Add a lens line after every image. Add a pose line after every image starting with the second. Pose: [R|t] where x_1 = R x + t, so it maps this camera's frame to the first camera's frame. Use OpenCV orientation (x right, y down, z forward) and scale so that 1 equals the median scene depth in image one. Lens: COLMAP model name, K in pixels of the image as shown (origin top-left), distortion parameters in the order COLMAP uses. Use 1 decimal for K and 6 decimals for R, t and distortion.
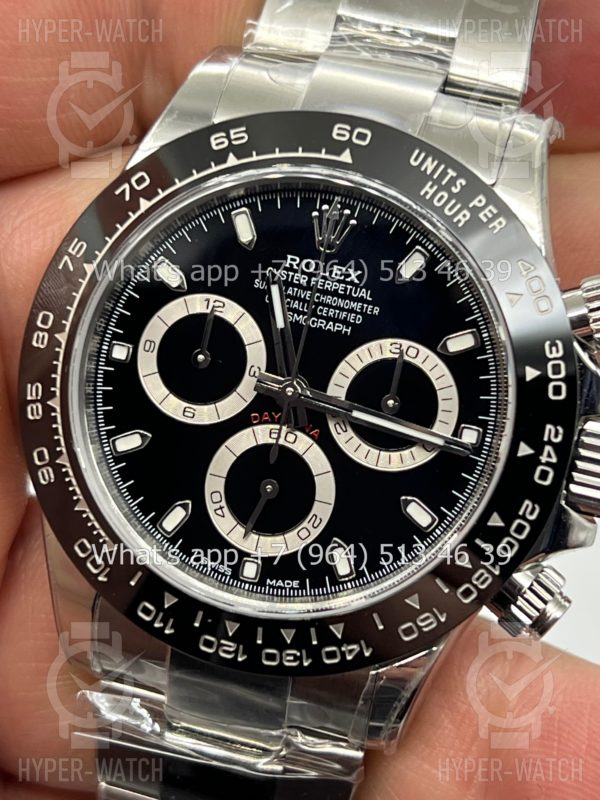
lens RADIAL K [[1899.8, 0, 301.0], [0, 1899.8, 402.0], [0, 0, 1]] dist [0.245454, 0.000000]
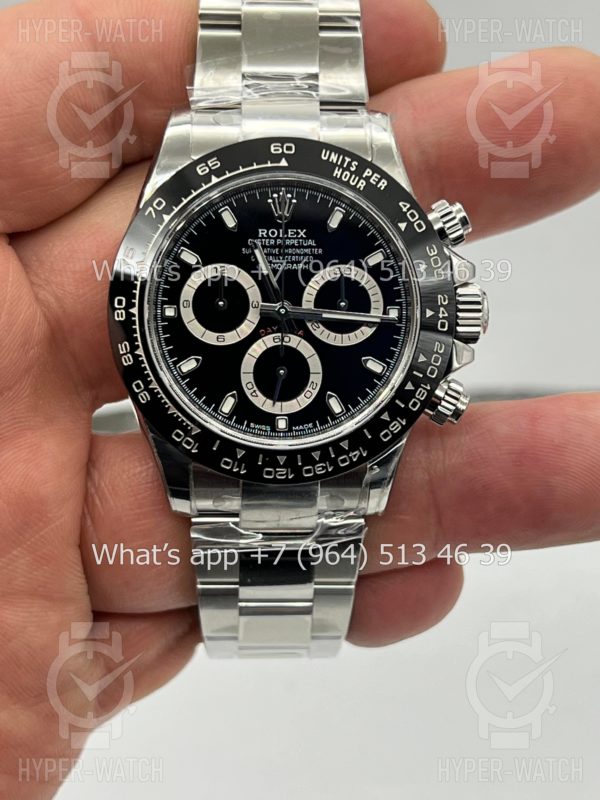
lens RADIAL K [[1899.8, 0, 299.5], [0, 1899.8, 407.8], [0, 0, 1]] dist [0.245454, 0.000000]
pose [[0.950640, -0.233941, 0.203851, -0.341642], [0.226024, 0.972170, 0.061629, -0.022045], [-0.212596, -0.012511, 0.977060, -0.594187]]
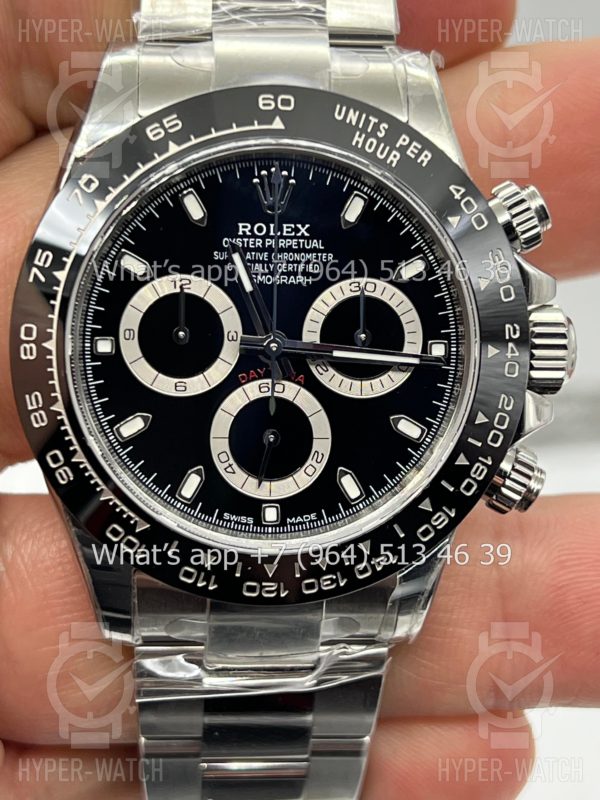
lens RADIAL K [[1899.8, 0, 293.6], [0, 1899.8, 399.1], [0, 0, 1]] dist [0.245454, 0.000000]
pose [[0.943633, -0.230808, 0.237242, -0.258442], [0.215239, 0.972412, 0.089926, -0.071415], [-0.251453, -0.033793, 0.967279, -0.055702]]
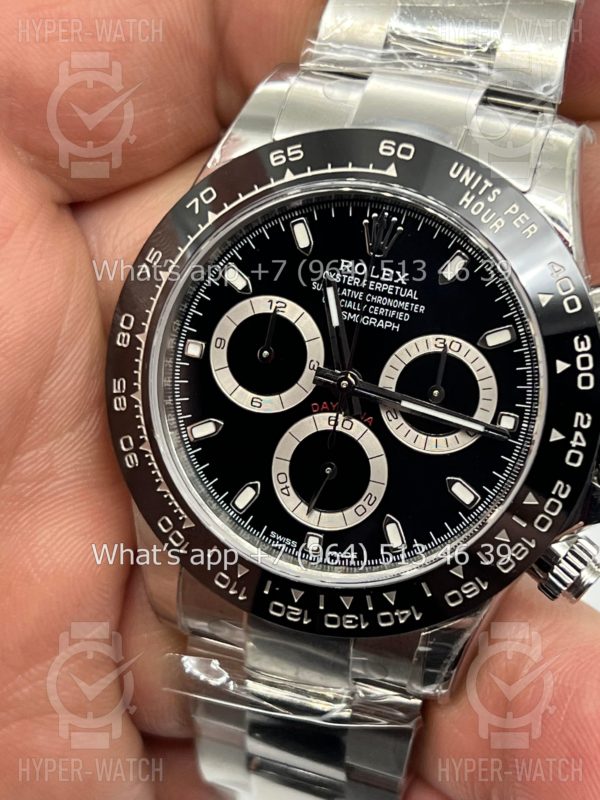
lens RADIAL K [[1899.8, 0, 299.0], [0, 1899.8, 407.5], [0, 0, 1]] dist [0.245454, 0.000000]
pose [[0.996748, -0.015568, -0.079058, 0.054730], [0.020628, 0.997763, 0.063589, -0.062748], [0.077891, -0.065013, 0.994840, -0.107852]]
